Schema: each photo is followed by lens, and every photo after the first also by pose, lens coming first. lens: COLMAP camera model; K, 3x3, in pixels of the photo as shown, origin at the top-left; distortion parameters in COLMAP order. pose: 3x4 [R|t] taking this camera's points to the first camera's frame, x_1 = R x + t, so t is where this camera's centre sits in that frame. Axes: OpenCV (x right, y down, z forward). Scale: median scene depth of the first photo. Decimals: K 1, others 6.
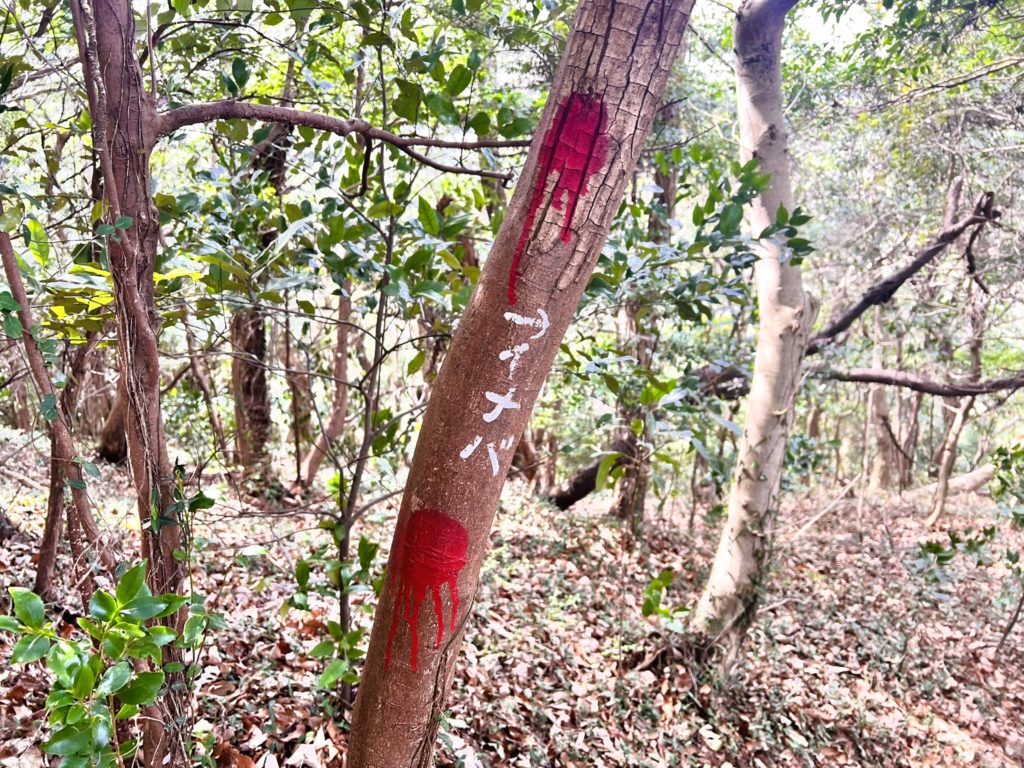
lens RADIAL K [[778.7, 0, 512.0], [0, 778.7, 384.0], [0, 0, 1]] dist [0.001442, -0.002755]
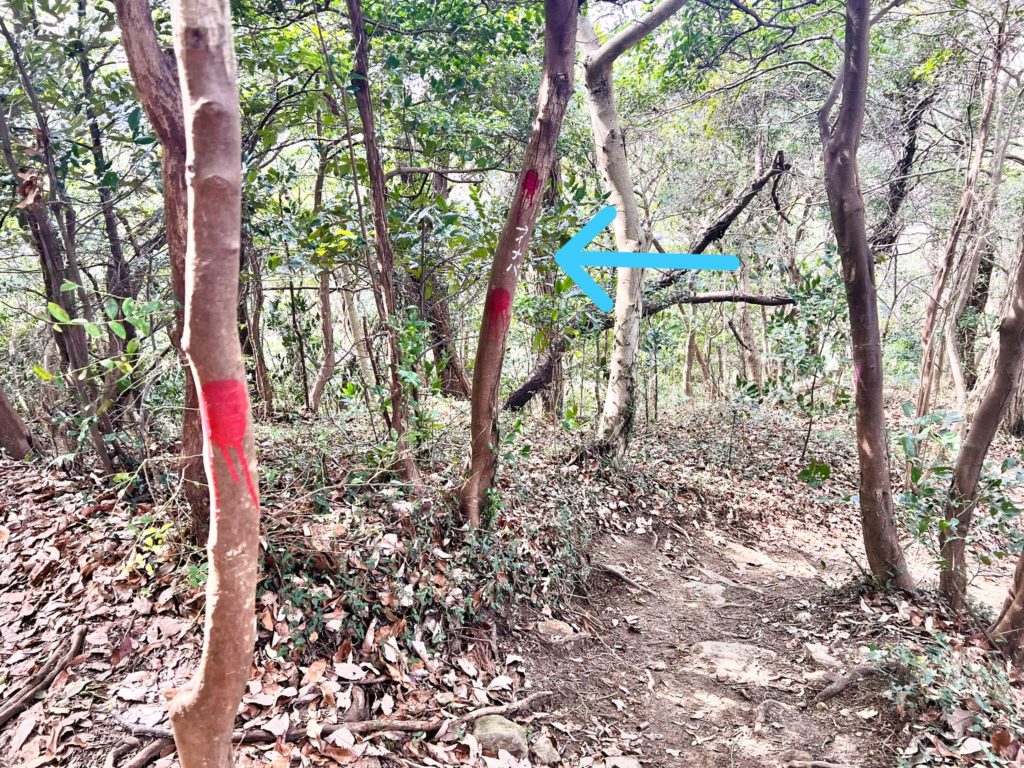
lens RADIAL K [[778.7, 0, 512.0], [0, 778.7, 384.0], [0, 0, 1]] dist [0.001442, -0.002755]
pose [[0.987255, -0.112878, 0.112188, -0.119328], [0.109233, 0.993284, 0.038141, 0.113522], [-0.115740, -0.025400, 0.992955, -0.622567]]
